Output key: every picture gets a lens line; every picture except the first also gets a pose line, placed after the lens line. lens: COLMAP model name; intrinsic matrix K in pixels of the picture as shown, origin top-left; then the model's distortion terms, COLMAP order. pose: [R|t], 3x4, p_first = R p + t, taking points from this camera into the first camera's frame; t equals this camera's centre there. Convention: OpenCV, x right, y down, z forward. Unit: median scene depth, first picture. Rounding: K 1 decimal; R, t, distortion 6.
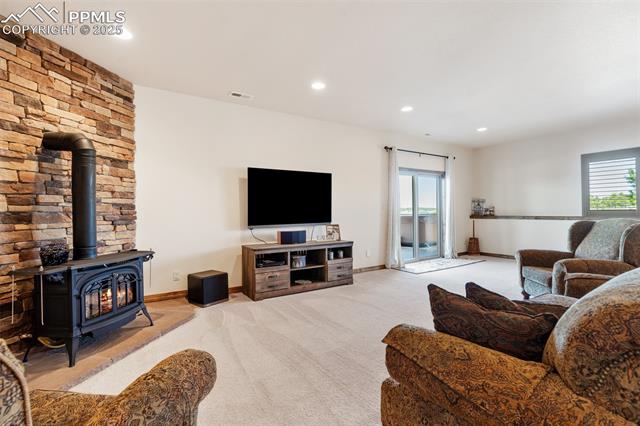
lens RADIAL K [[296.2, 0, 317.0], [0, 296.2, 209.8], [0, 0, 1]] dist [-0.000536, 0.000186]
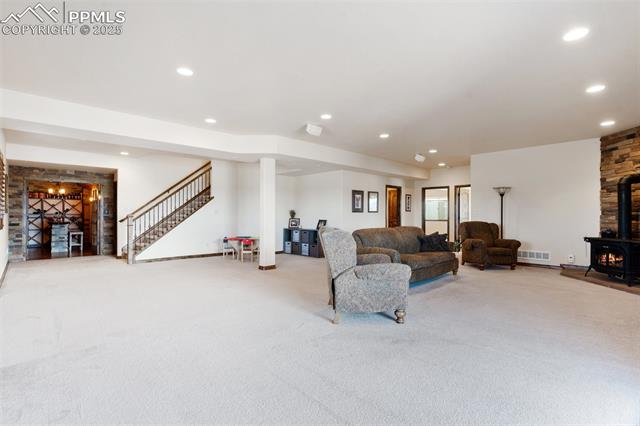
lens RADIAL K [[307.9, 0, 317.9], [0, 307.9, 214.2], [0, 0, 1]] dist [0.002511, 0.000725]
pose [[-0.981417, 0.010449, -0.191603, 1.165095], [0.011893, 0.999909, -0.006387, -0.006891], [0.191518, -0.008547, -0.981452, 1.904674]]
